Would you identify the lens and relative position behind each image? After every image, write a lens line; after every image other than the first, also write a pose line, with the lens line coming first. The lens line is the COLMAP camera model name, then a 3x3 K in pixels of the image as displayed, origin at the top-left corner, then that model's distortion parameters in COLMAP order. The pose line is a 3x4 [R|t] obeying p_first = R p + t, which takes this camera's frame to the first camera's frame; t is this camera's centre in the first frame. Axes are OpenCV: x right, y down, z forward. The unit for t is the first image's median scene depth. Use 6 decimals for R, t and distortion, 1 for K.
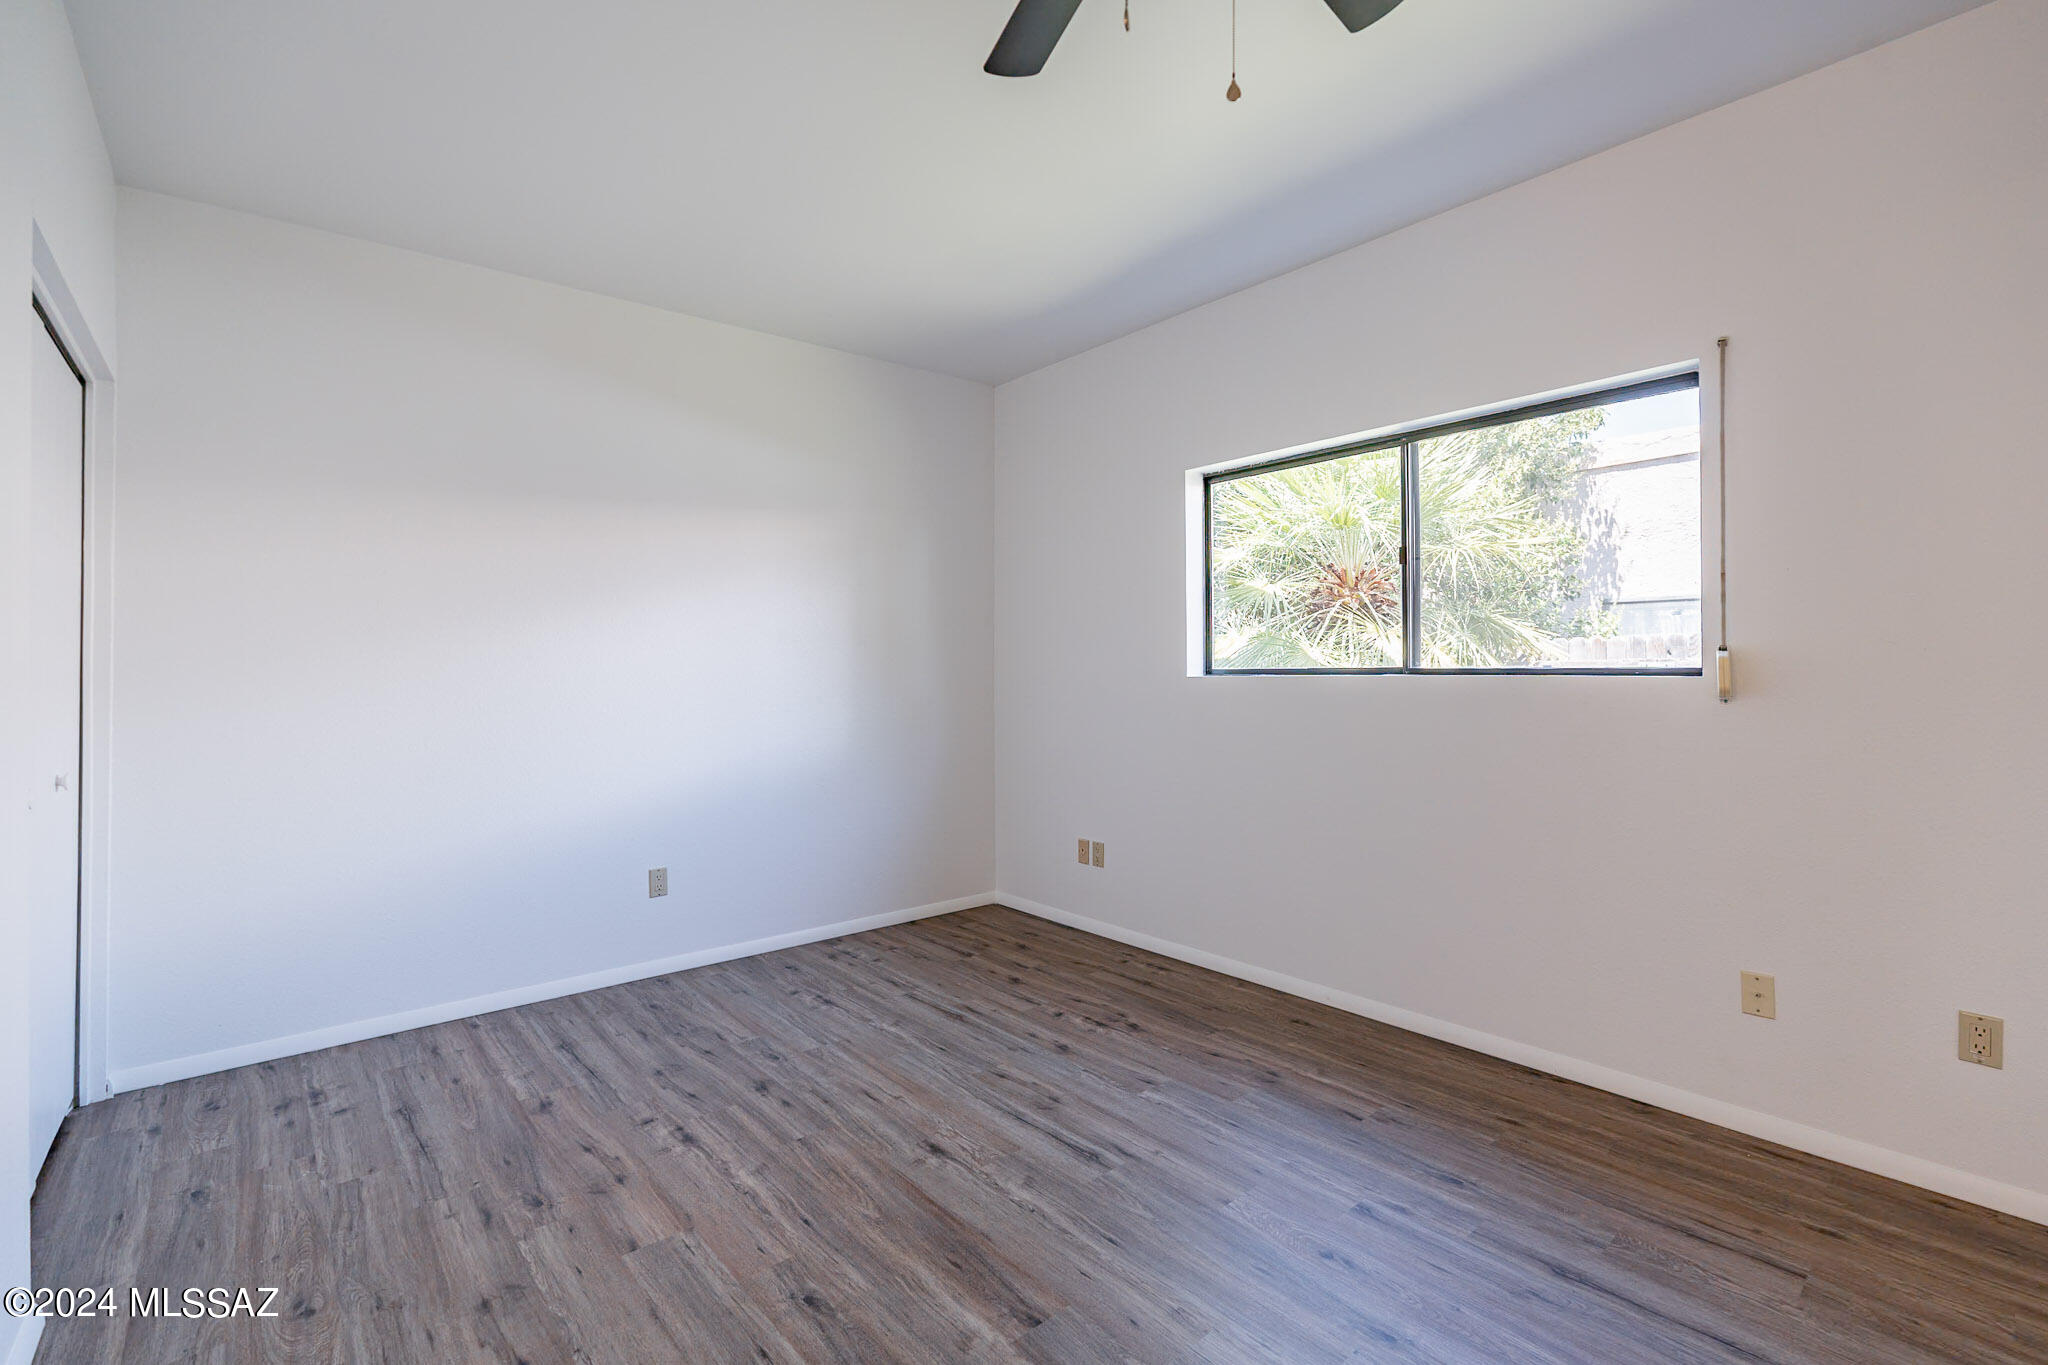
lens RADIAL K [[894.0, 0, 1023.1], [0, 894.0, 680.9], [0, 0, 1]] dist [0.000358, -0.001172]
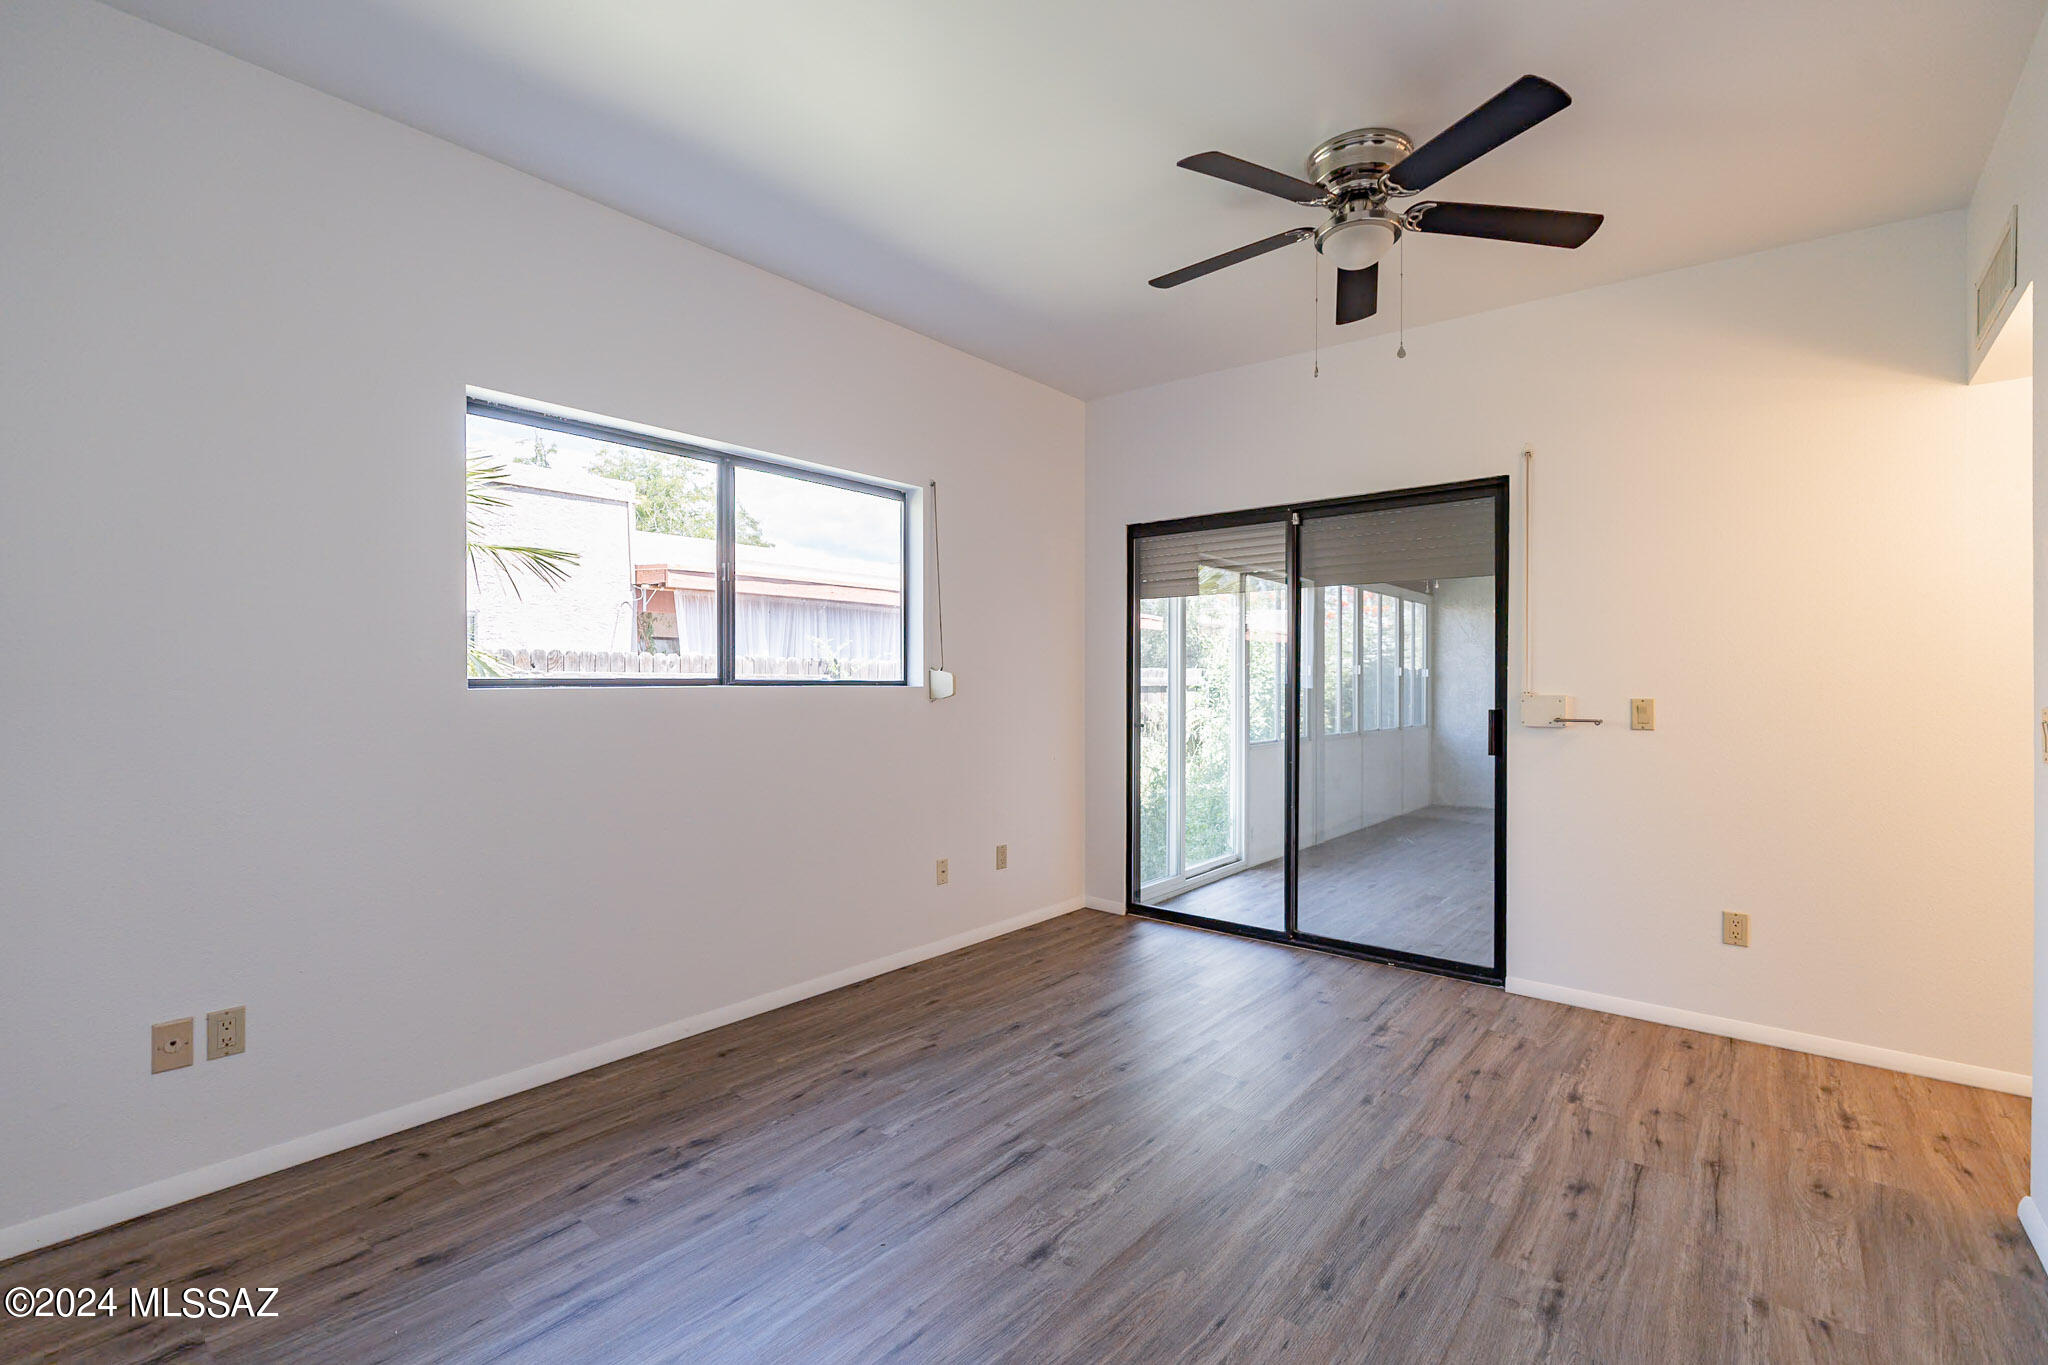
lens RADIAL K [[894.0, 0, 1021.2], [0, 894.0, 688.3], [0, 0, 1]] dist [0.000358, -0.001172]
pose [[-0.151030, -0.006042, 0.988511, -0.715366], [0.010734, 0.999912, 0.007751, -0.007904], [-0.988471, 0.011782, -0.150951, 0.887125]]
